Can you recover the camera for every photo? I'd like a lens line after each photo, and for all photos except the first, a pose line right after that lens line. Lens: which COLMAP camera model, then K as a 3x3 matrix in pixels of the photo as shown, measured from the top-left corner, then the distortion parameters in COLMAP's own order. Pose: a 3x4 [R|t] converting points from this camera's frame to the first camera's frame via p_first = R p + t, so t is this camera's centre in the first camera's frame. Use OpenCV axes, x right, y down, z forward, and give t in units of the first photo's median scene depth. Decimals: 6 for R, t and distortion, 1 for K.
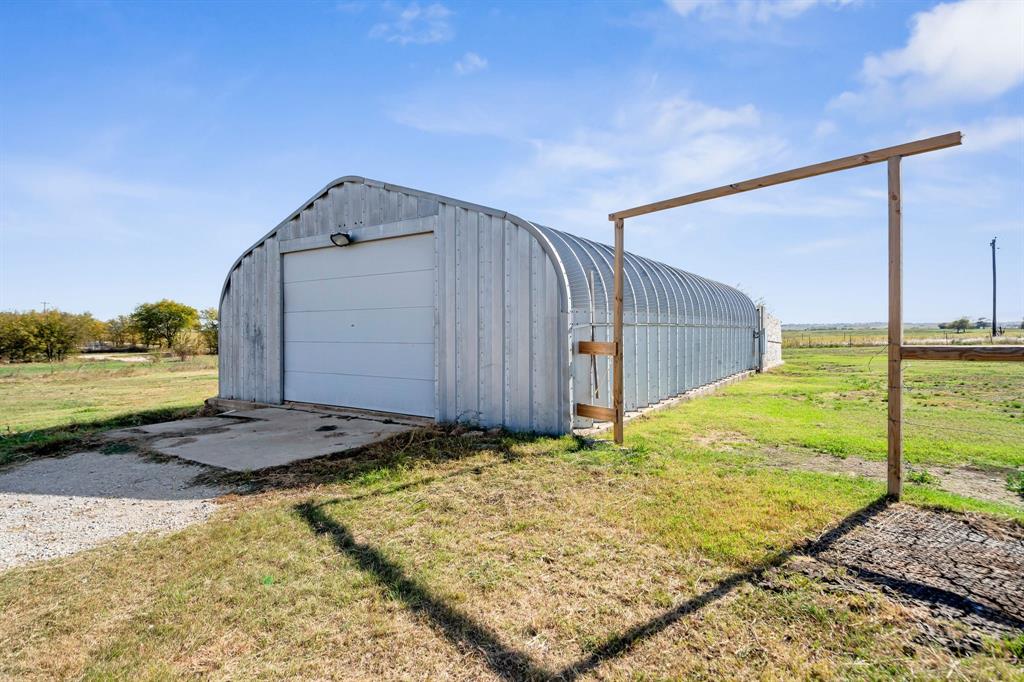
lens RADIAL K [[534.2, 0, 512.8], [0, 534.2, 332.3], [0, 0, 1]] dist [0.003341, -0.000338]
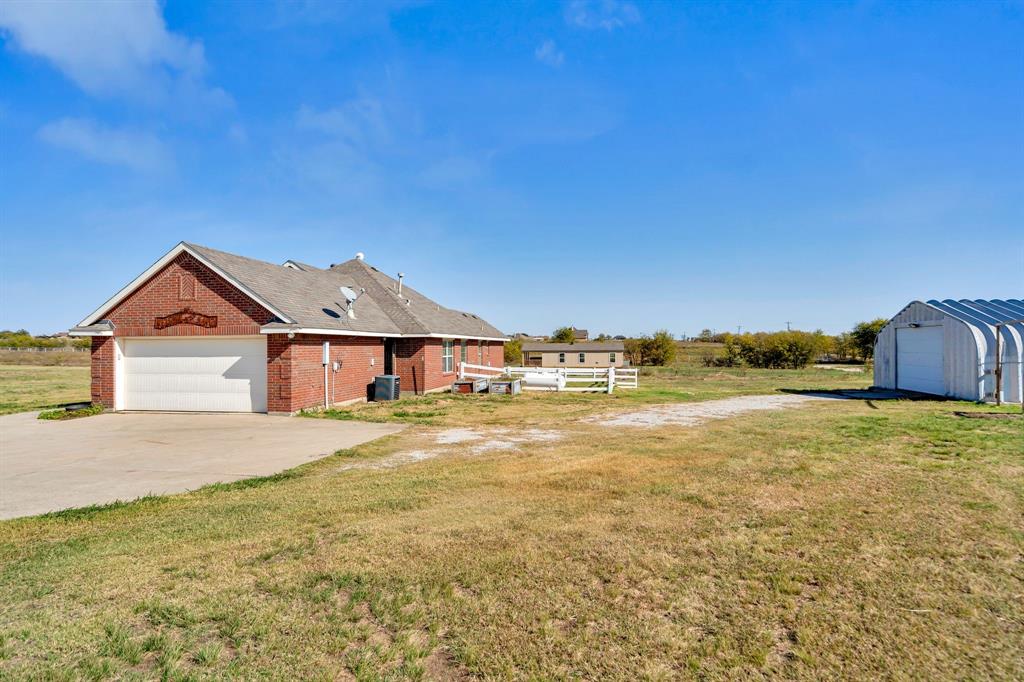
lens RADIAL K [[534.2, 0, 518.7], [0, 534.2, 342.4], [0, 0, 1]] dist [0.003341, -0.000338]
pose [[0.380137, -0.003841, -0.924922, 0.173608], [0.000977, 0.999992, -0.003752, -0.011069], [0.924930, 0.000523, 0.380137, -0.225023]]
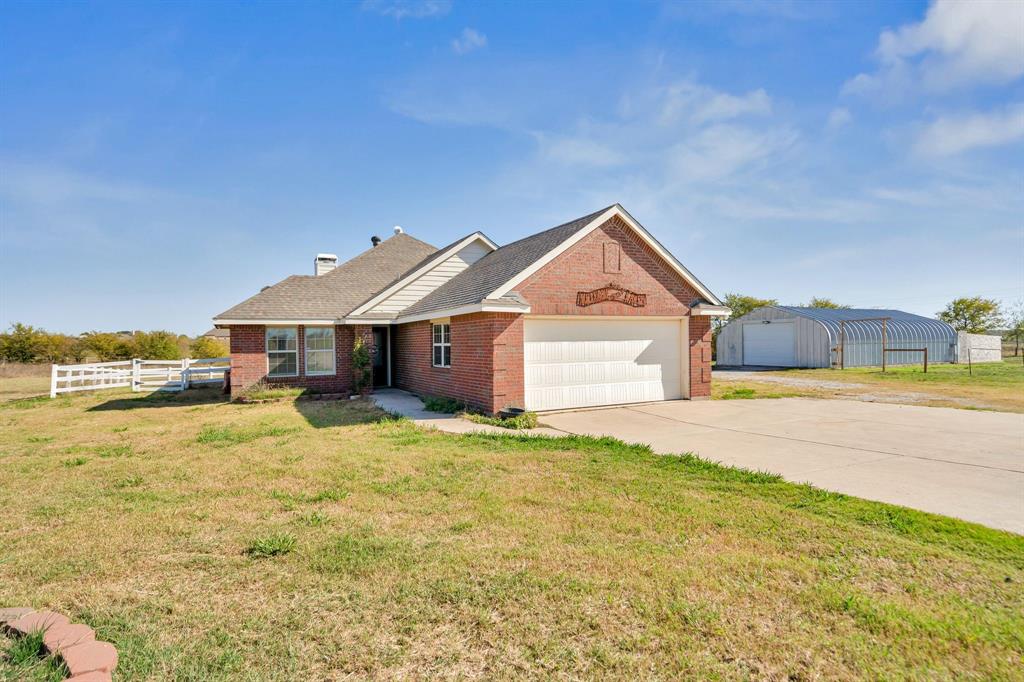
lens RADIAL K [[534.2, 0, 517.1], [0, 534.2, 334.4], [0, 0, 1]] dist [0.003341, -0.000338]
pose [[0.867503, -0.013540, -0.497248, 0.005251], [0.008672, 0.999889, -0.012099, -0.006863], [0.497356, 0.006184, 0.867524, -0.418467]]
